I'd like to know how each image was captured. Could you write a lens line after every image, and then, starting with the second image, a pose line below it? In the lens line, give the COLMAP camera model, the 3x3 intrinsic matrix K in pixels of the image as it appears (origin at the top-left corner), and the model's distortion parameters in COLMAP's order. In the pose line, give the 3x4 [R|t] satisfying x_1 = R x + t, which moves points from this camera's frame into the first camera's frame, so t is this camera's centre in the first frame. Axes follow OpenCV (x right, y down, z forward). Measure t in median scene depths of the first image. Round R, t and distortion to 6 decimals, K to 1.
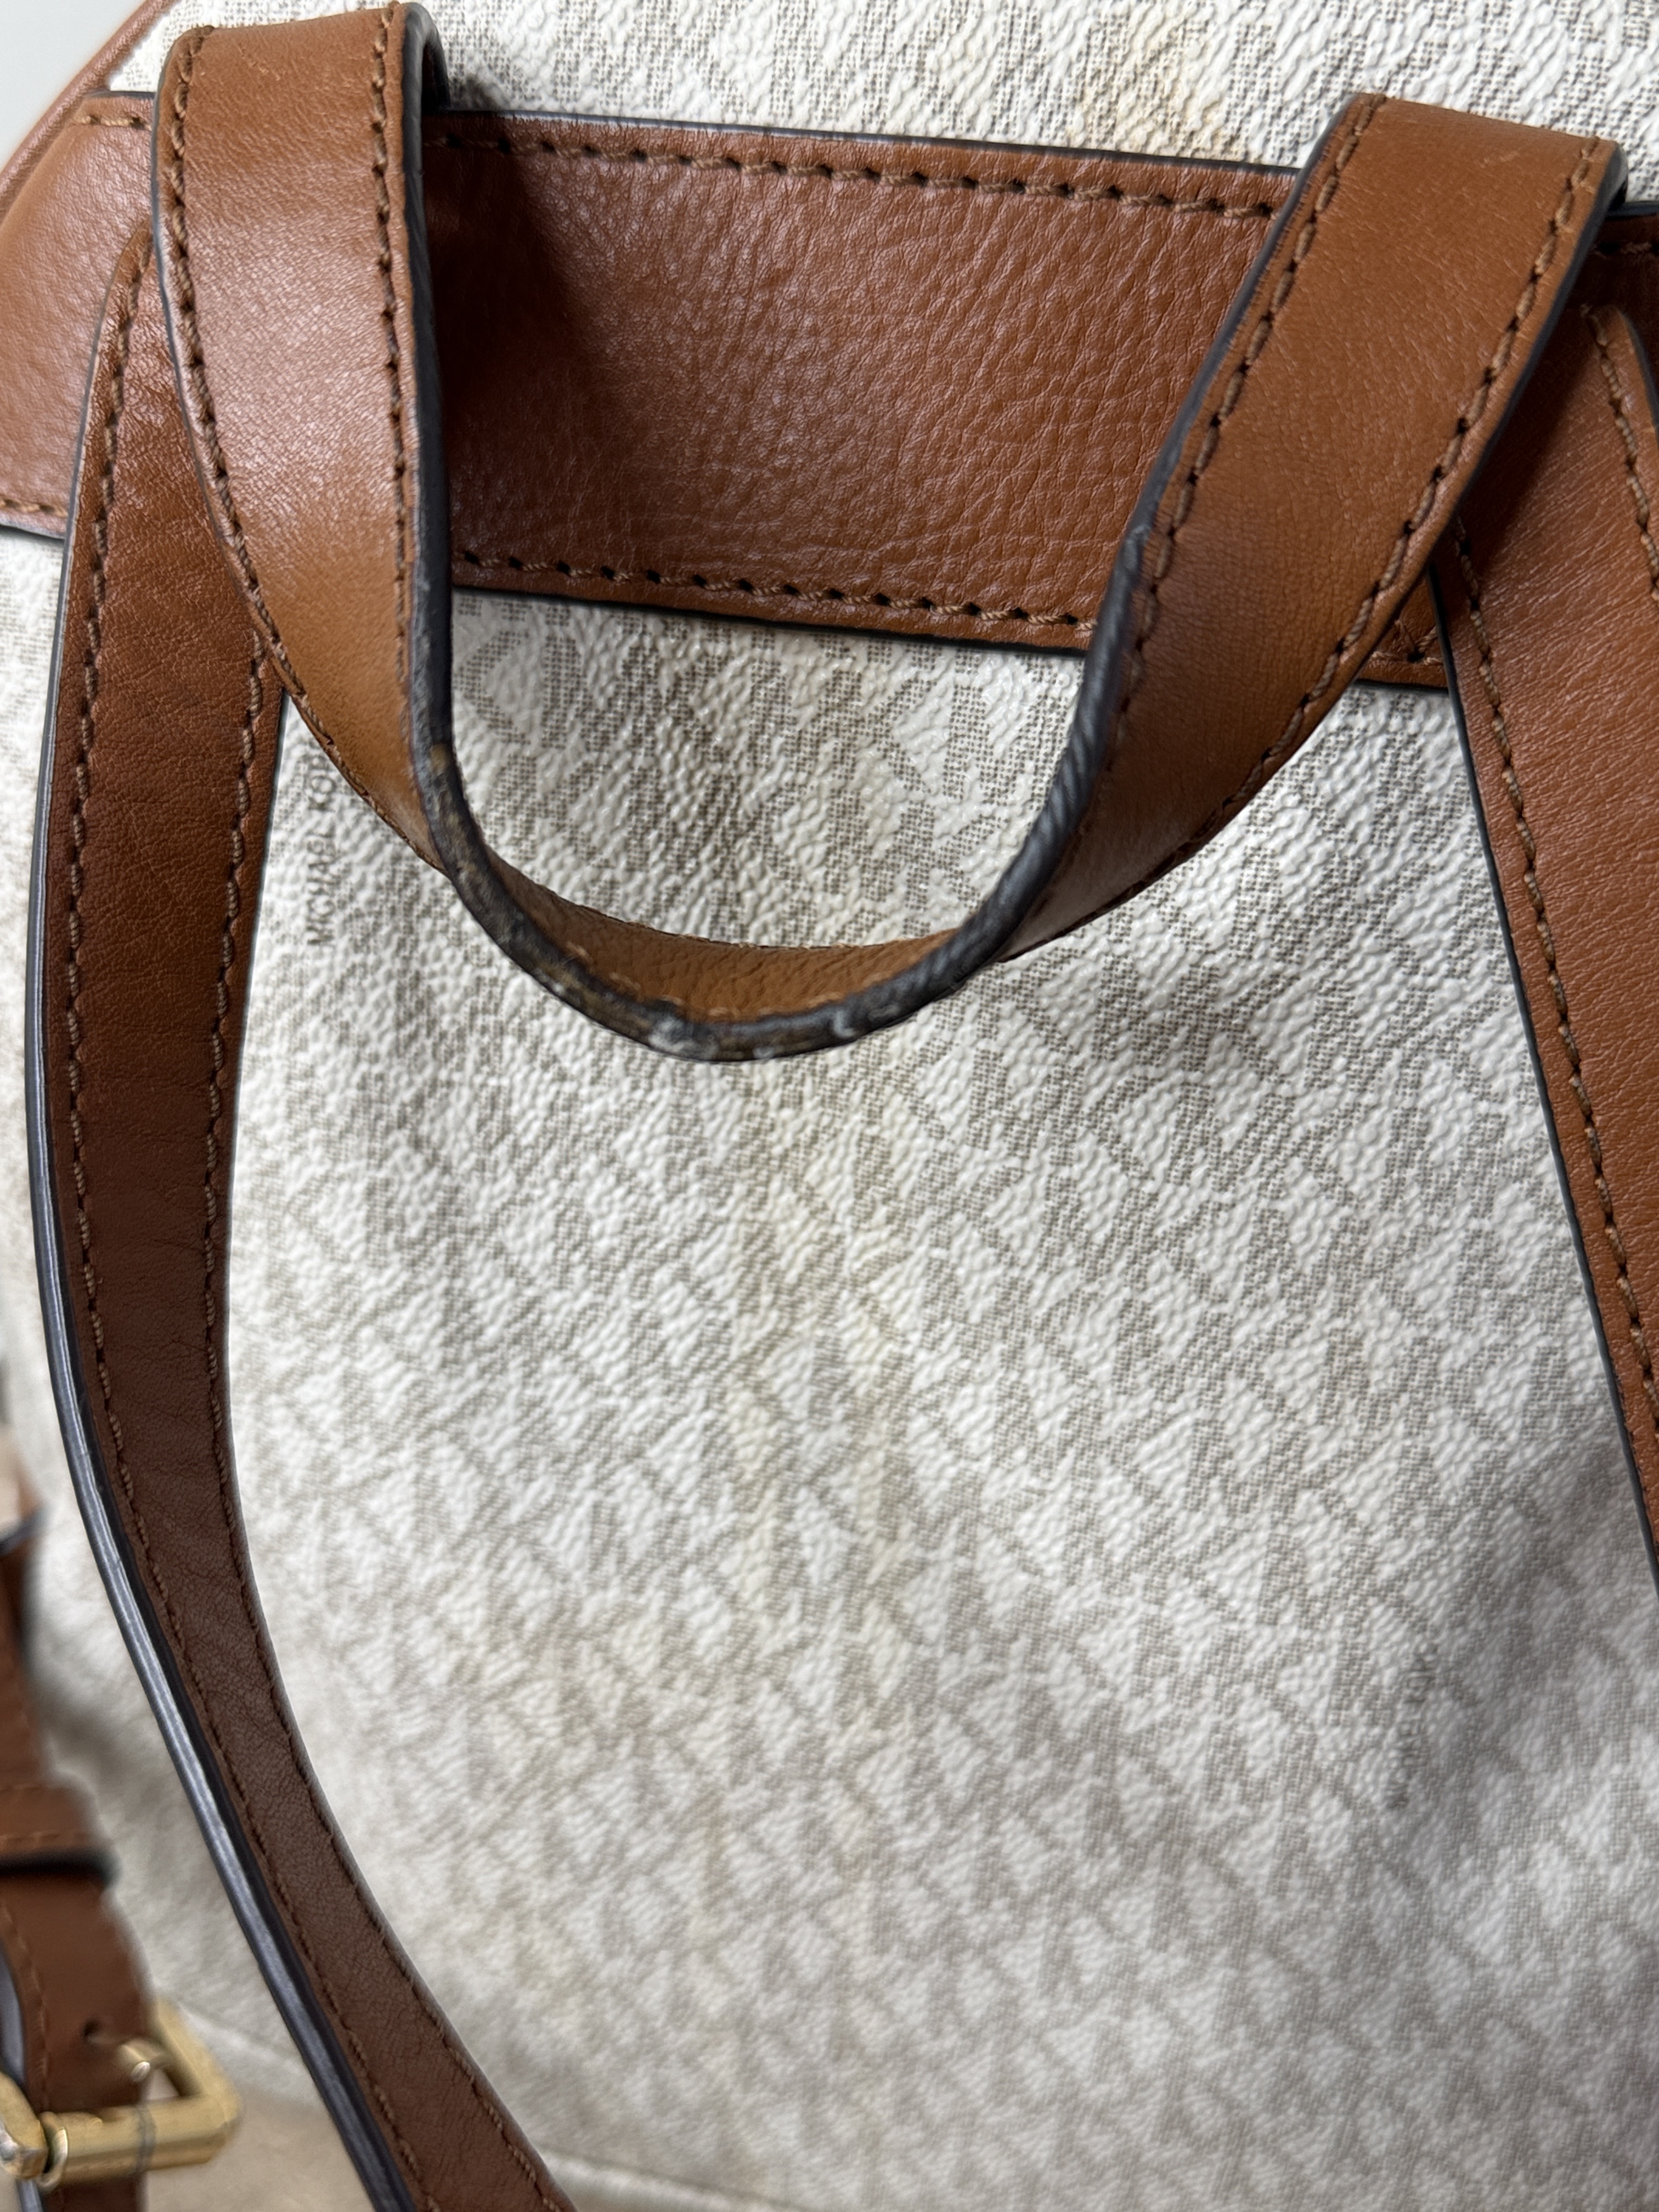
lens RADIAL K [[2261.1, 0, 829.5], [0, 2261.1, 1106.0], [0, 0, 1]] dist [0.209785, -0.643601]
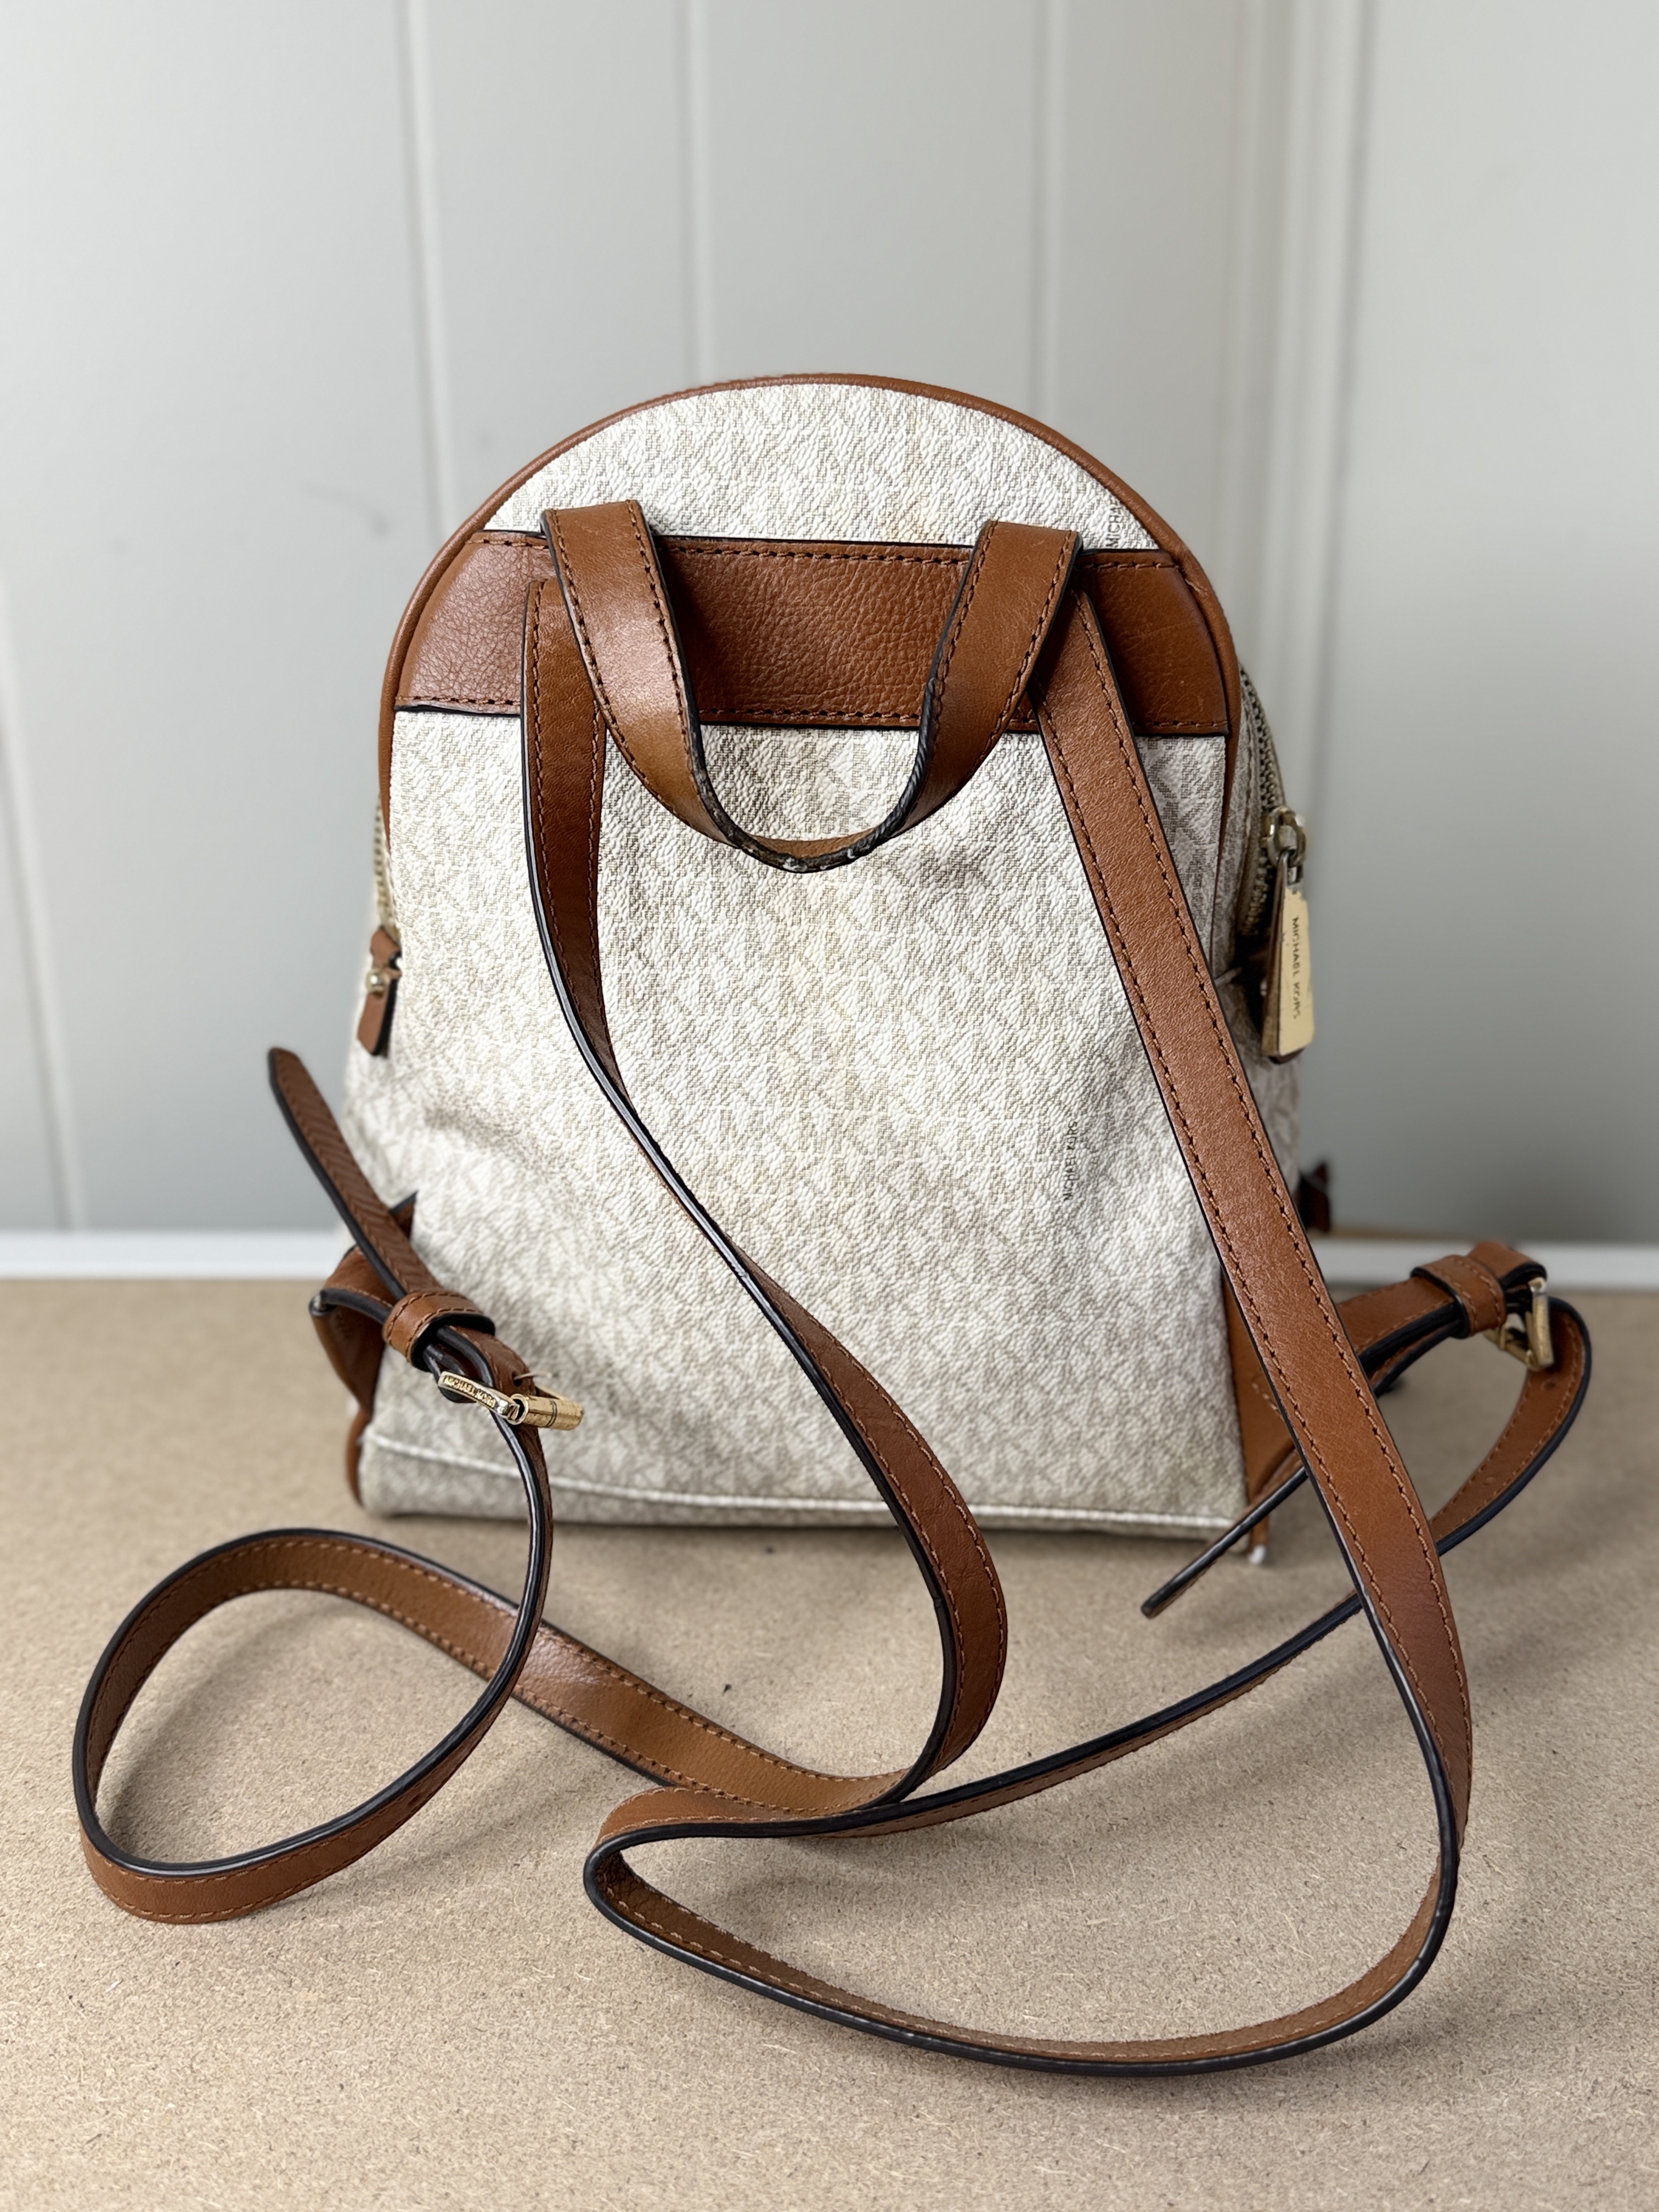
lens RADIAL K [[2172.4, 0, 829.5], [0, 2172.4, 1106.0], [0, 0, 1]] dist [0.199112, 0.000431]
pose [[0.983056, -0.097680, 0.155113, -0.379651], [0.106673, 0.992999, -0.050735, 0.330108], [-0.149071, 0.066422, 0.986593, -1.349116]]
